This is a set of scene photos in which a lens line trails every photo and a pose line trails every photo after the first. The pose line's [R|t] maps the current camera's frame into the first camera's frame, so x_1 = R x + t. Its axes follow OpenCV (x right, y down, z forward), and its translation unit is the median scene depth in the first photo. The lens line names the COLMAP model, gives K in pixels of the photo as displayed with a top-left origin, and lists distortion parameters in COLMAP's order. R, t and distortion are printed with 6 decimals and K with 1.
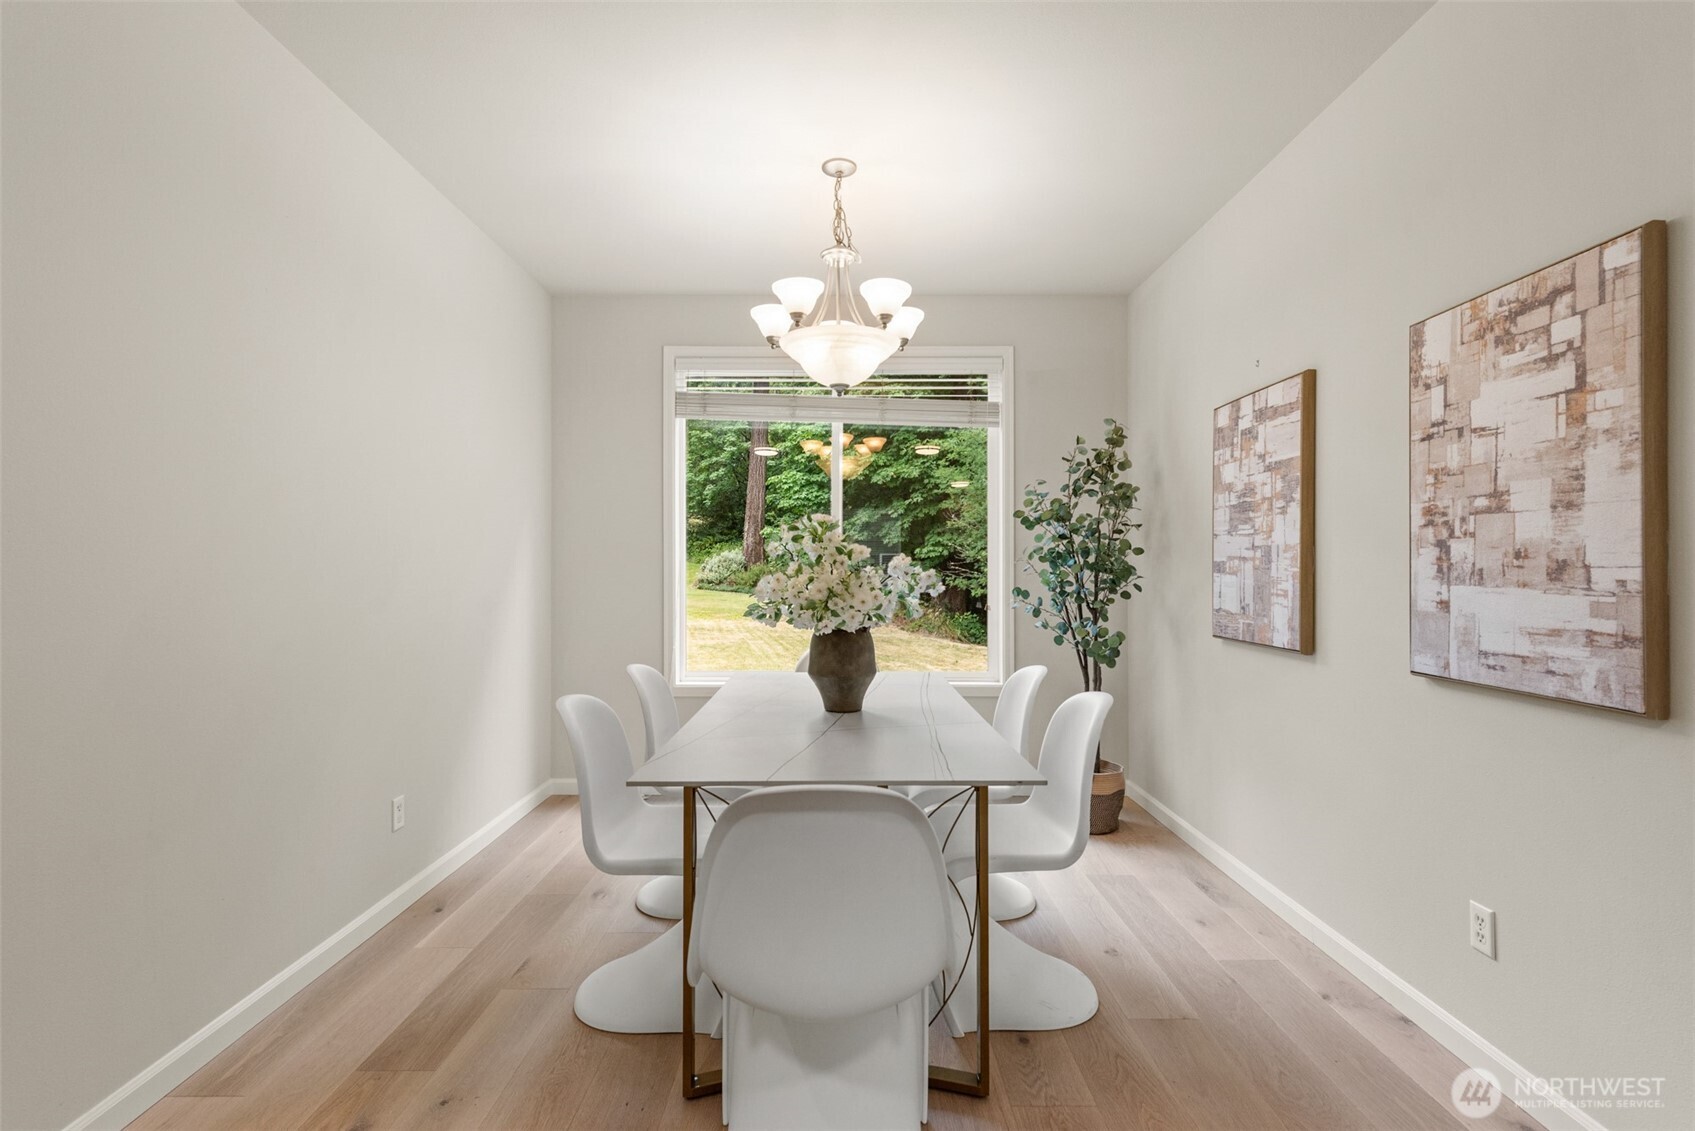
lens RADIAL K [[794.6, 0, 853.4], [0, 794.6, 565.0], [0, 0, 1]] dist [0.006407, 0.000396]
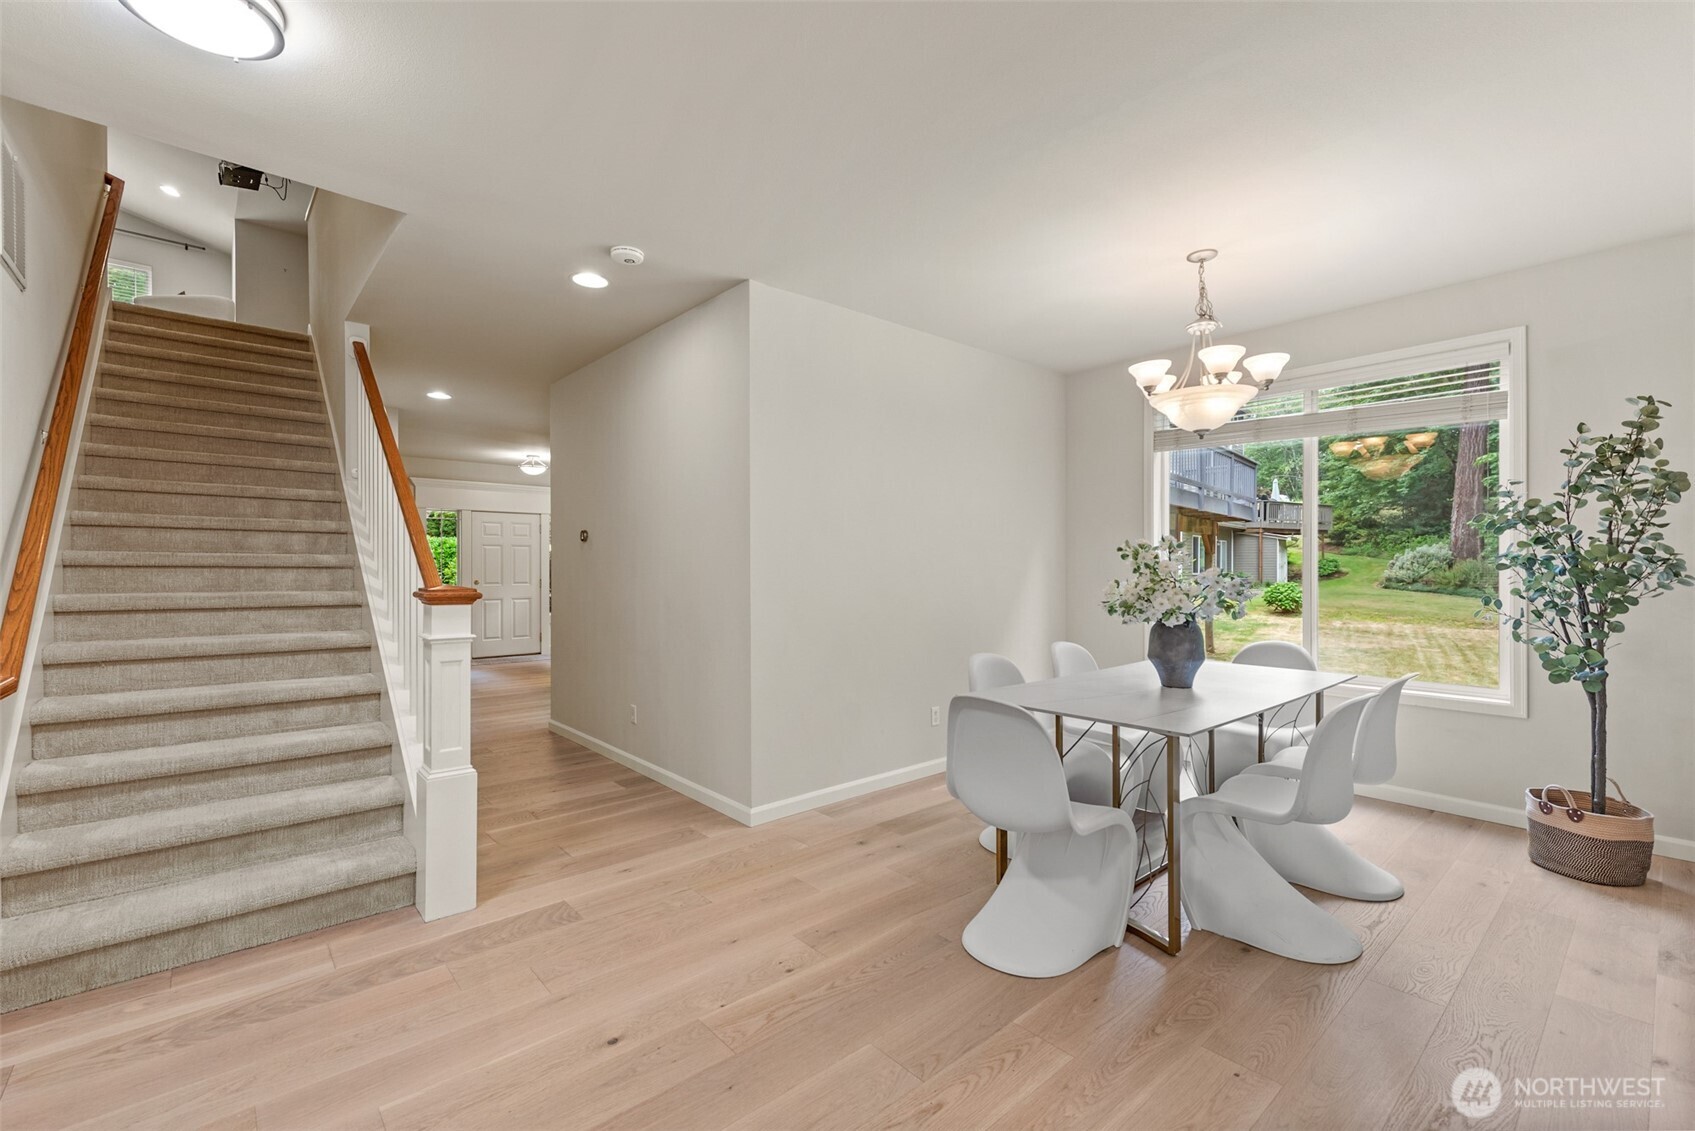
lens RADIAL K [[734.4, 0, 839.7], [0, 734.4, 570.7], [0, 0, 1]] dist [0.008680, -0.002335]
pose [[0.647606, 0.000215, -0.761976, 0.337644], [0.008717, 0.999932, 0.007691, -0.013639], [0.761926, -0.011623, 0.647560, -0.125902]]
